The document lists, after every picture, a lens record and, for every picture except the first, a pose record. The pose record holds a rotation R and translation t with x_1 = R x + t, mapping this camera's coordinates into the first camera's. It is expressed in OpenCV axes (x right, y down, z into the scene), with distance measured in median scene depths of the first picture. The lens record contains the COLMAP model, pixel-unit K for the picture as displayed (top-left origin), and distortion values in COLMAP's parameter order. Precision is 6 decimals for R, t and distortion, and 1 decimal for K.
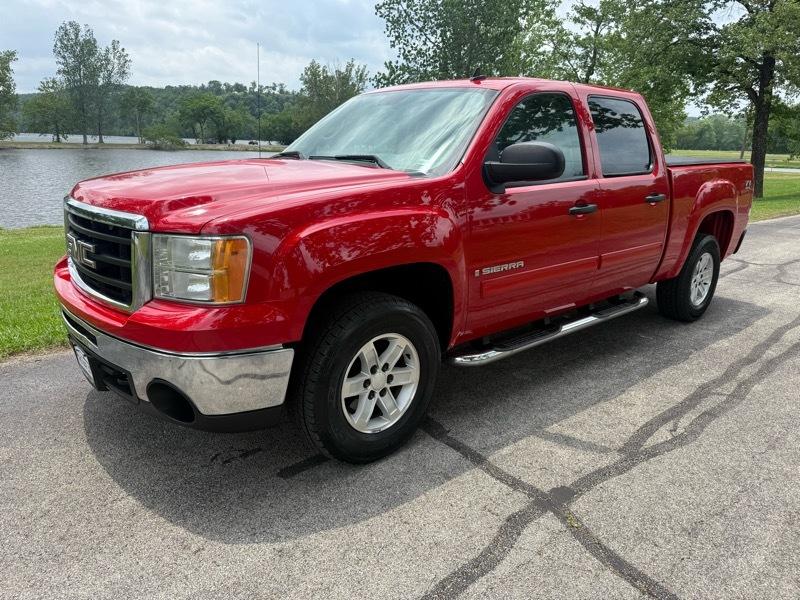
lens RADIAL K [[565.8, 0, 406.1], [0, 565.8, 278.1], [0, 0, 1]] dist [0.032490, -0.032485]
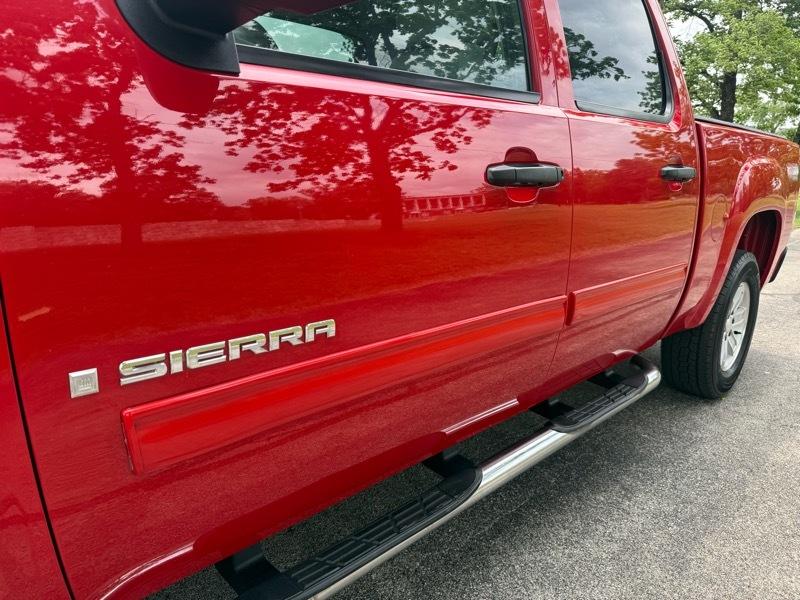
lens RADIAL K [[565.8, 0, 406.1], [0, 565.8, 278.1], [0, 0, 1]] dist [0.032490, -0.032485]
pose [[0.998017, 0.004268, 0.062800, 0.170916], [-0.001874, 0.999271, -0.038134, -0.030585], [-0.062916, 0.037941, 0.997297, 0.520427]]
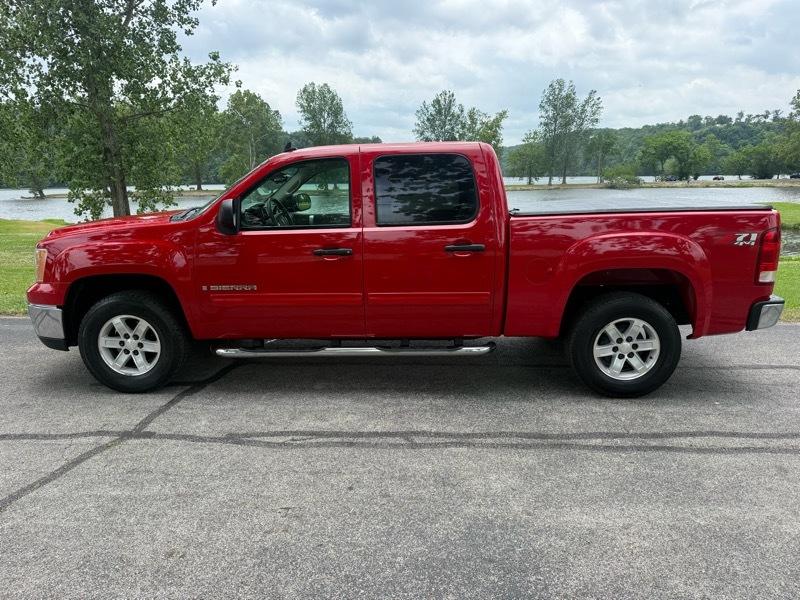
lens RADIAL K [[565.8, 0, 406.1], [0, 565.8, 278.1], [0, 0, 1]] dist [0.032490, -0.032485]
pose [[0.721891, 0.088273, -0.686353, 1.036152], [-0.132118, 0.991167, -0.011483, -0.059354], [0.679278, 0.098969, 0.727178, 0.202298]]
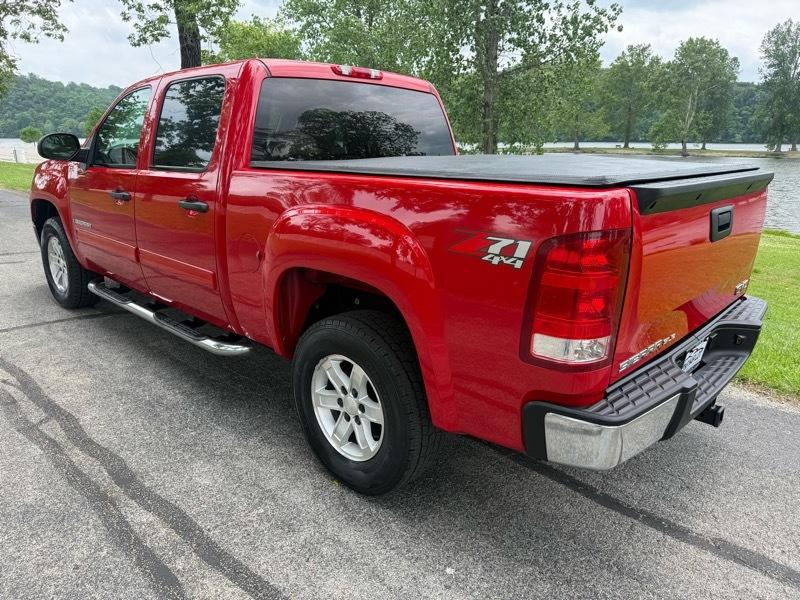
lens RADIAL K [[561.1, 0, 403.6], [0, 561.1, 278.6], [0, 0, 1]] dist [0.069470, -0.092176]
pose [[0.076958, 0.218732, -0.972745, 1.187369], [-0.234617, 0.952215, 0.195554, -0.258477], [0.969037, 0.213173, 0.124599, 1.177650]]
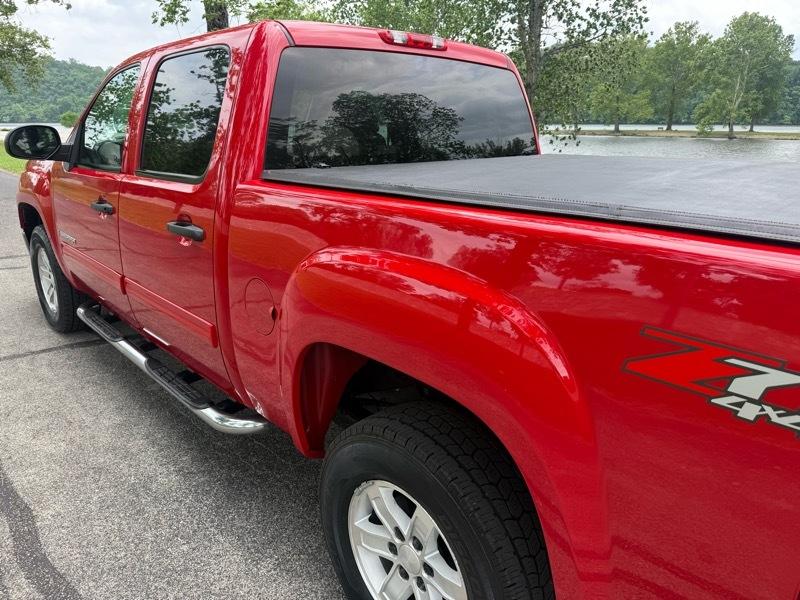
lens RADIAL K [[565.8, 0, 406.1], [0, 565.8, 278.1], [0, 0, 1]] dist [0.032490, -0.032485]
pose [[0.024901, 0.244763, -0.969263, 0.959098], [-0.232478, 0.944401, 0.232512, -0.269160], [0.972283, 0.219542, 0.080418, 1.151047]]
